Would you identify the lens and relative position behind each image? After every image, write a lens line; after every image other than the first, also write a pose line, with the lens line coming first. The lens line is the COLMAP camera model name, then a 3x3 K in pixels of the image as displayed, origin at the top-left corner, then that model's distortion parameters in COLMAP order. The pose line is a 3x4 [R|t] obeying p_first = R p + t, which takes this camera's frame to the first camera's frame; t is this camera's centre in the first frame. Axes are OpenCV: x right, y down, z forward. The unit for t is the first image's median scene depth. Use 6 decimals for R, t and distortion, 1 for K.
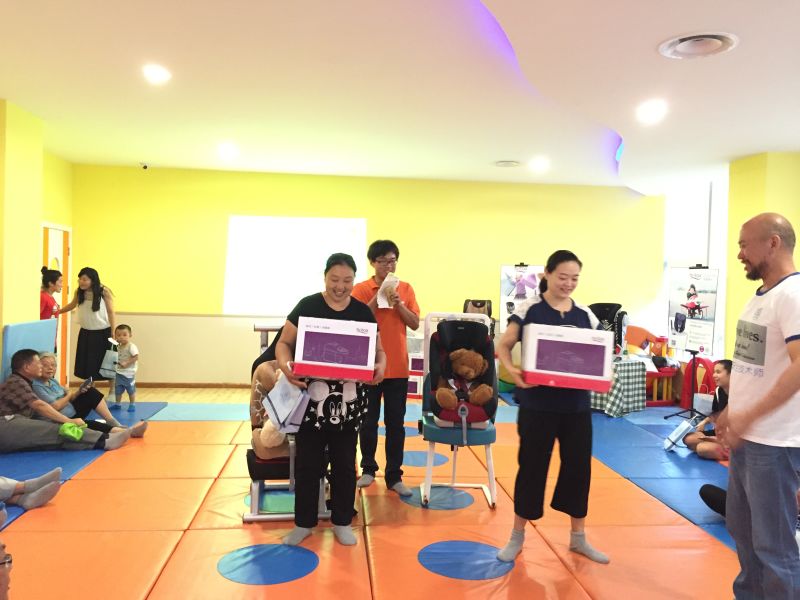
lens RADIAL K [[683.9, 0, 394.8], [0, 683.9, 305.9], [0, 0, 1]] dist [0.035839, -0.002238]
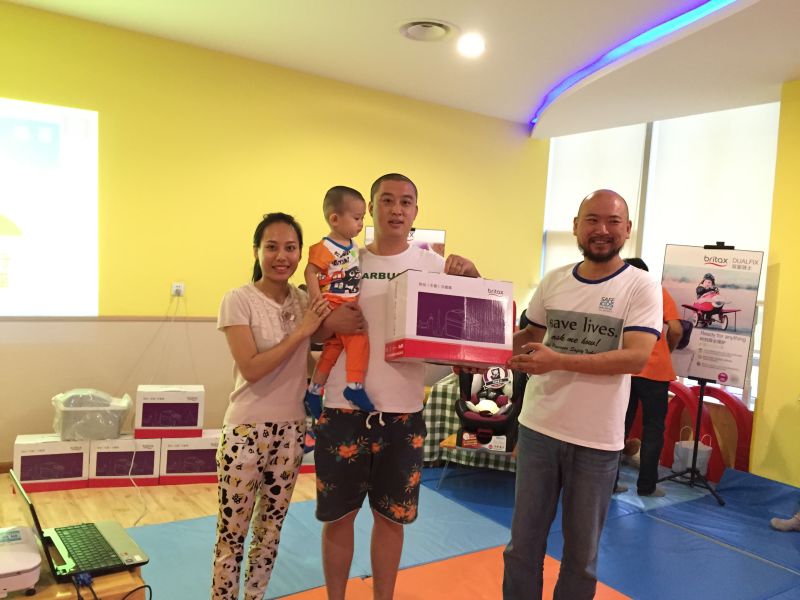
lens RADIAL K [[683.9, 0, 399.8], [0, 683.9, 299.8], [0, 0, 1]] dist [0.035839, -0.002238]
pose [[0.869692, 0.002098, 0.493591, -0.118898], [-0.024167, 0.998973, 0.038335, -0.024504], [-0.493003, -0.045268, 0.868849, 0.585710]]
